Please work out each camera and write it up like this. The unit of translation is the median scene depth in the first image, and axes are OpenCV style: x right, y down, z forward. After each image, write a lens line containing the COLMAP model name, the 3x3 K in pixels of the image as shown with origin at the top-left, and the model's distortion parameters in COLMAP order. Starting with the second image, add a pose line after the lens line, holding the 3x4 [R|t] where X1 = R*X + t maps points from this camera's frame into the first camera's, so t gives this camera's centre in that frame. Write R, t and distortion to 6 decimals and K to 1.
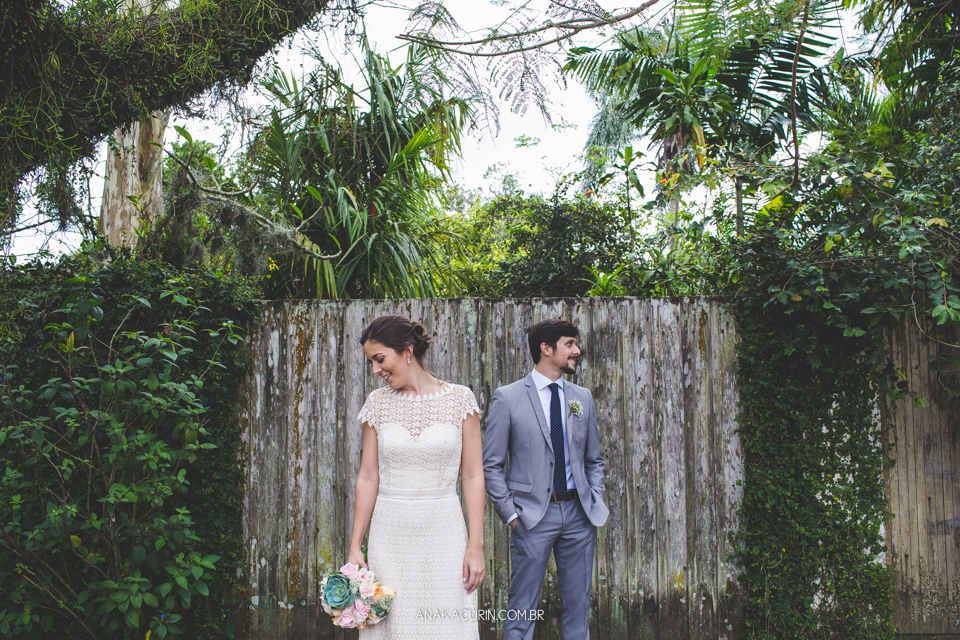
lens RADIAL K [[947.3, 0, 411.1], [0, 947.3, 319.4], [0, 0, 1]] dist [-0.009989, 0.011845]
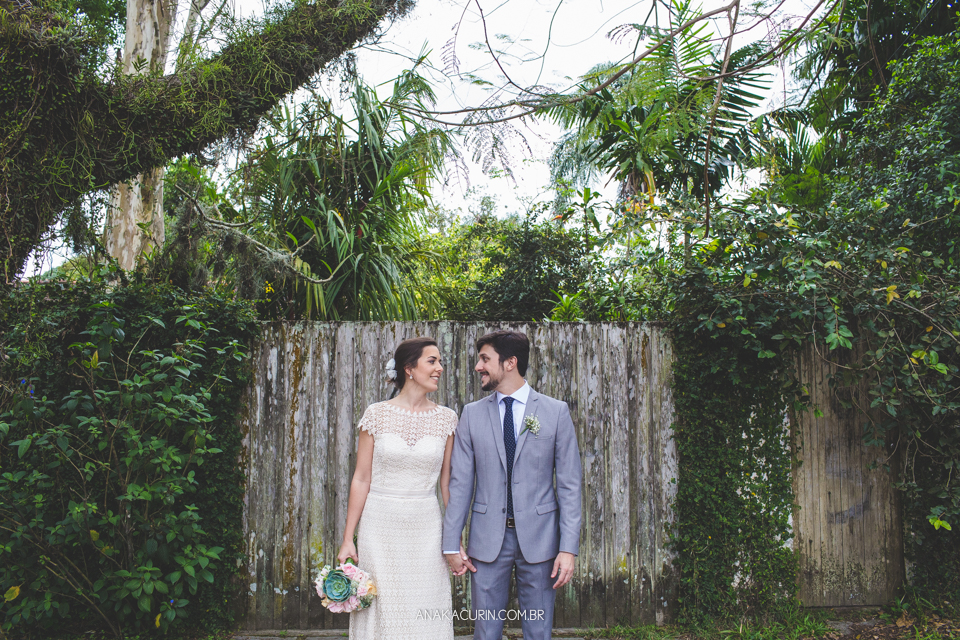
lens RADIAL K [[961.4, 0, 480.0], [0, 961.4, 320.0], [0, 0, 1]] dist [-0.013053, 0.002707]
pose [[0.995740, 0.010294, 0.091631, -0.004424], [-0.010476, 0.999944, 0.001501, -0.026234], [-0.091611, -0.002454, 0.995792, -0.165090]]
